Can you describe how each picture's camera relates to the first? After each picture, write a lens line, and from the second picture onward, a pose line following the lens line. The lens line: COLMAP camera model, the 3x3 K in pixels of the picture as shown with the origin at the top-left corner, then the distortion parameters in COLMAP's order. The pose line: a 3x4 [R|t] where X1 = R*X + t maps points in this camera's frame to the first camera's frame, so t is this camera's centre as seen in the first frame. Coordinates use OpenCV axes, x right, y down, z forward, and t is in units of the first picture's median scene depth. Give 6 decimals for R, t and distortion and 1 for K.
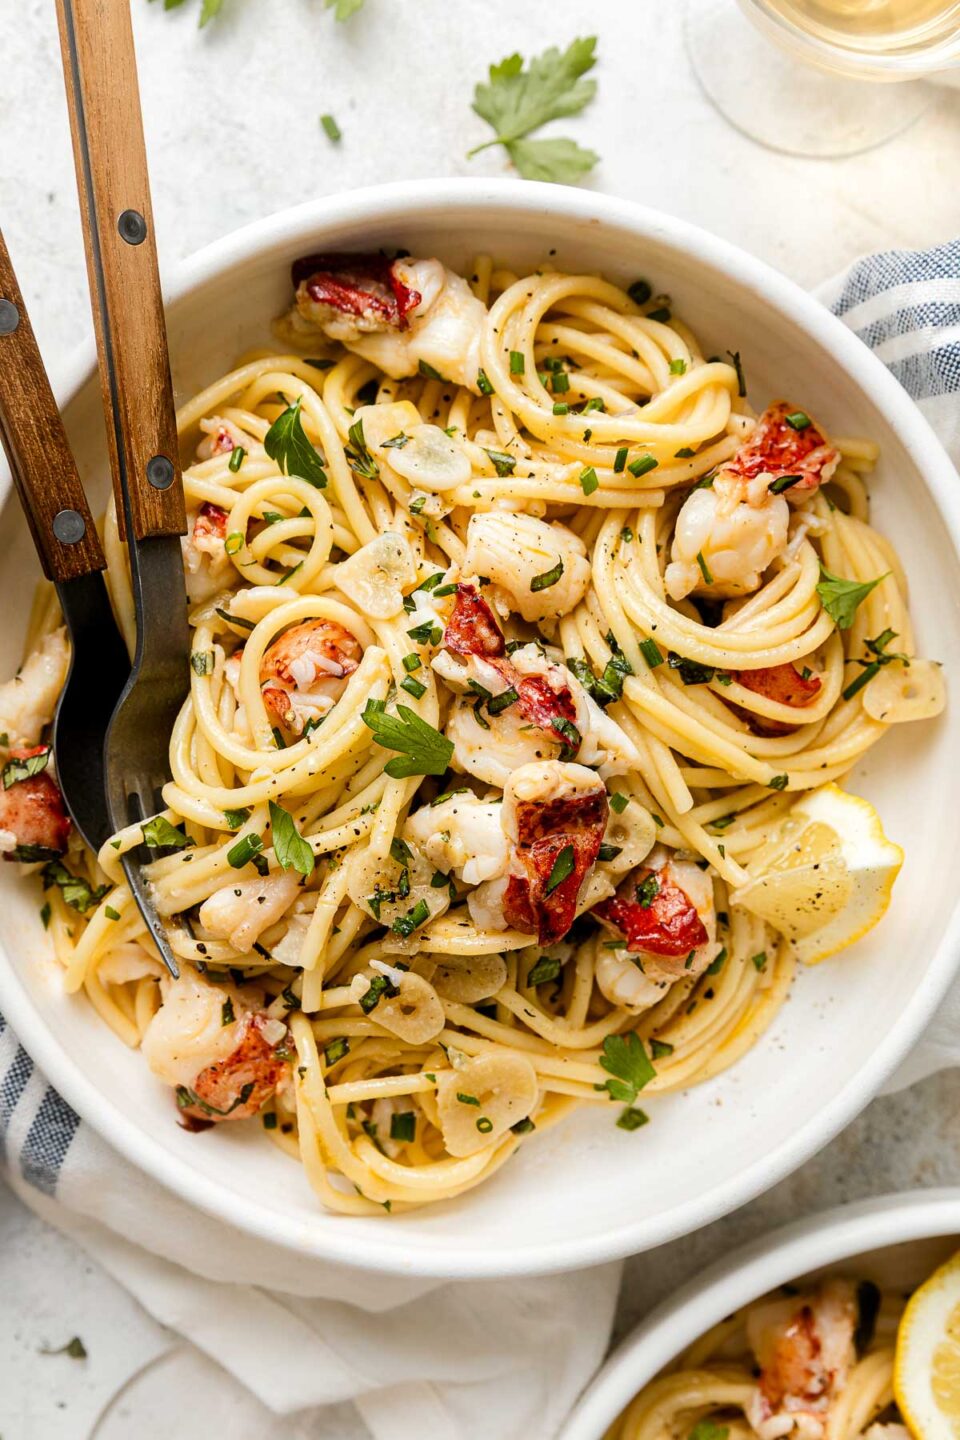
lens RADIAL K [[1579.7, 0, 494.4], [0, 1579.7, 751.3], [0, 0, 1]] dist [0.015207, 0.000000]
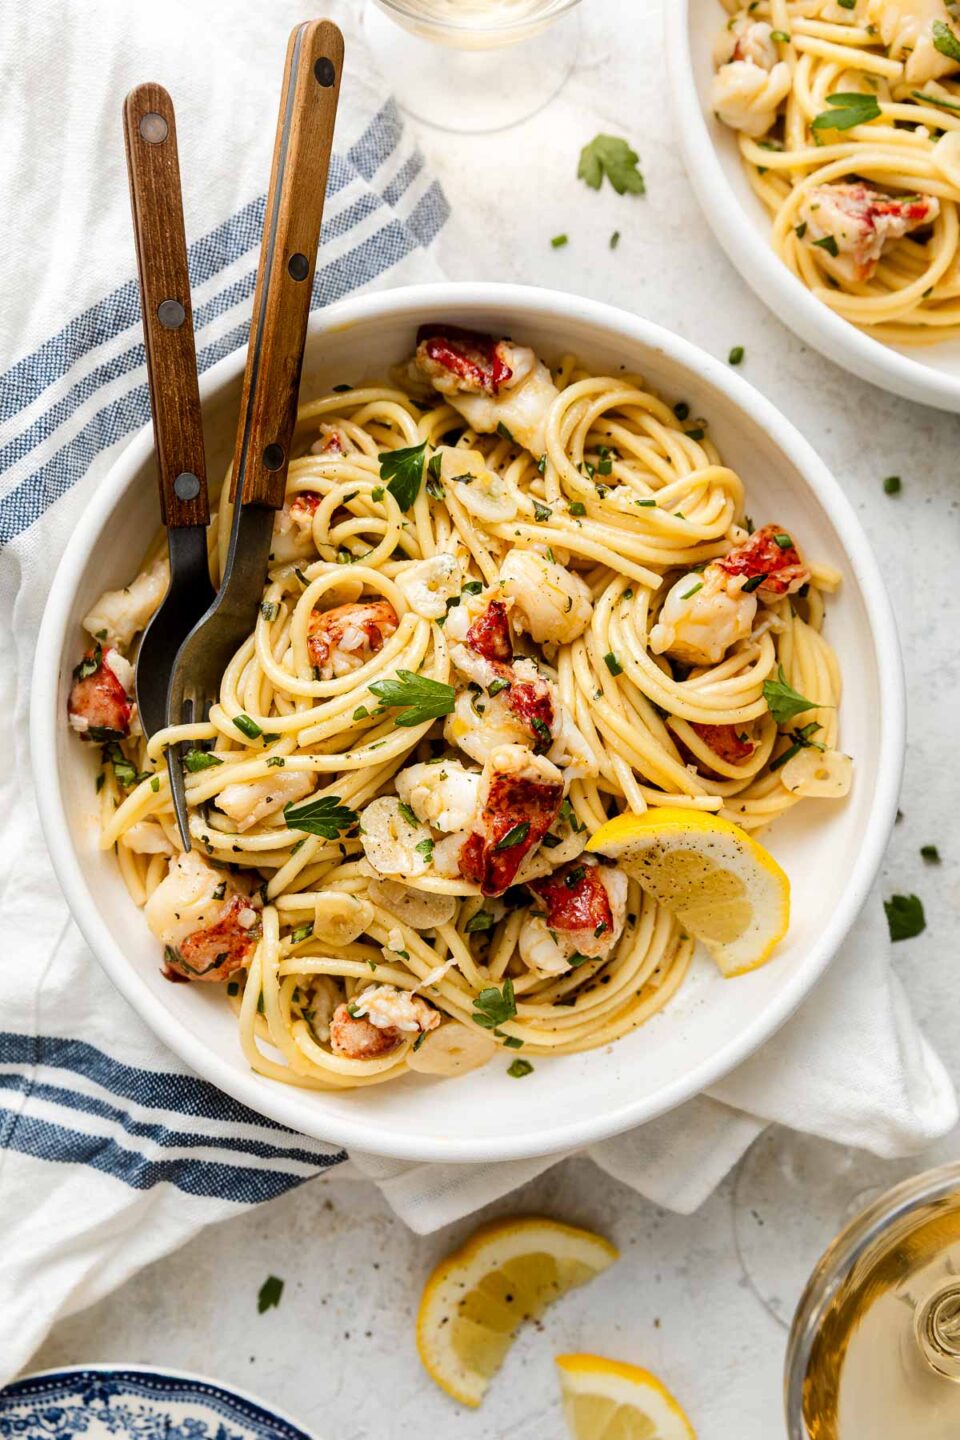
lens RADIAL K [[1579.7, 0, 451.9], [0, 1579.7, 727.5], [0, 0, 1]] dist [0.015207, 0.000000]
pose [[0.970540, 0.240167, -0.019294, -0.001714], [-0.240929, 0.968159, -0.067984, 0.081281], [0.002352, 0.070629, 0.997500, -0.233078]]
